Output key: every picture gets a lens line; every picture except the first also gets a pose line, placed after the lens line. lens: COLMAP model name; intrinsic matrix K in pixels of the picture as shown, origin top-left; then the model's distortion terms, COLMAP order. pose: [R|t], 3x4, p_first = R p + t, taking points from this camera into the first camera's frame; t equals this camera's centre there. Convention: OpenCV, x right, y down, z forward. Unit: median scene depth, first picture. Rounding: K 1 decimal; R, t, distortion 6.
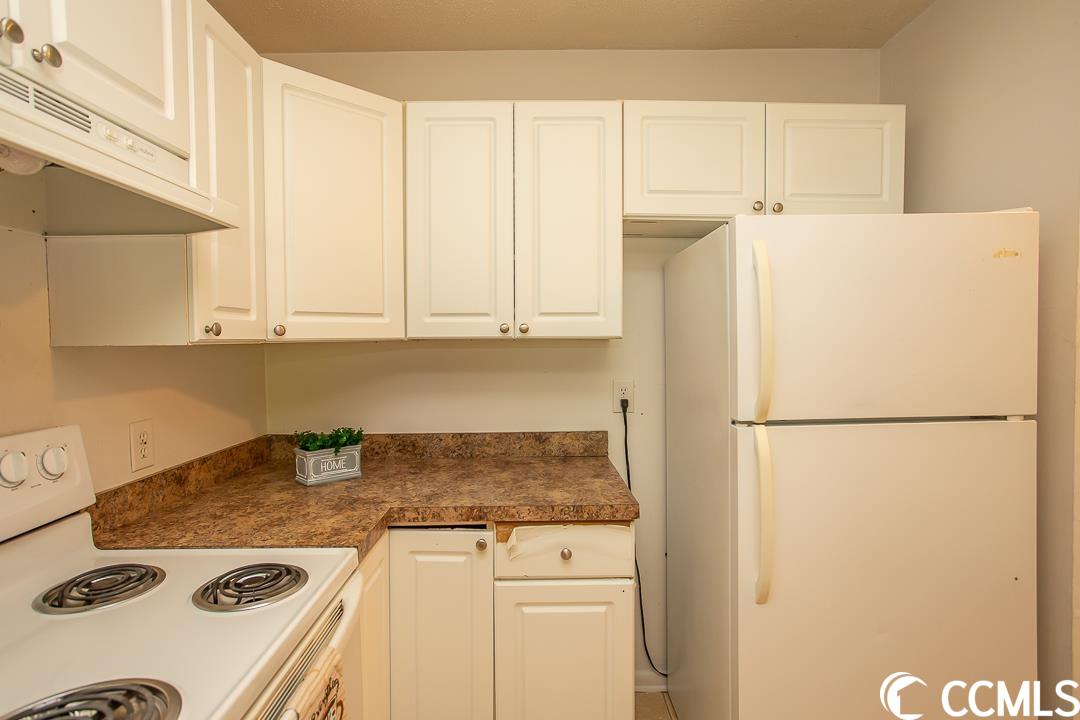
lens RADIAL K [[540.4, 0, 534.5], [0, 540.4, 359.7], [0, 0, 1]] dist [-0.024413, 0.002597]
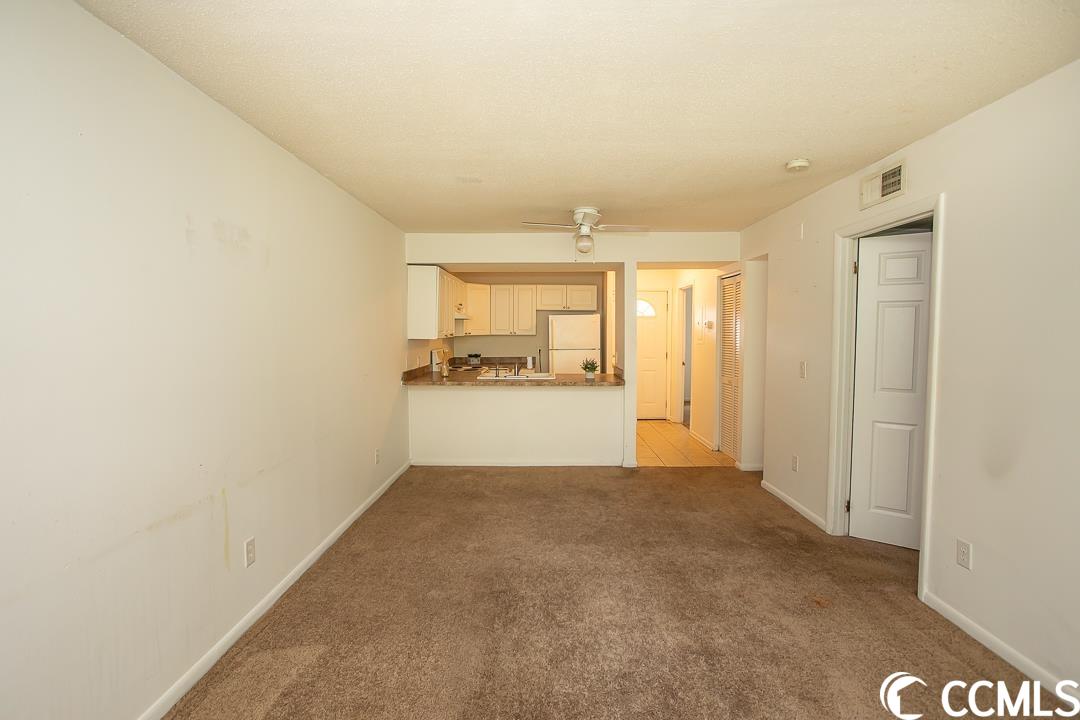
lens RADIAL K [[518.4, 0, 539.7], [0, 518.4, 359.9], [0, 0, 1]] dist [-0.032774, 0.018969]
pose [[0.999928, 0.005591, -0.010626, 0.275316], [-0.005320, 0.999666, 0.025302, 0.072768], [0.010764, -0.025244, 0.999623, -3.974534]]
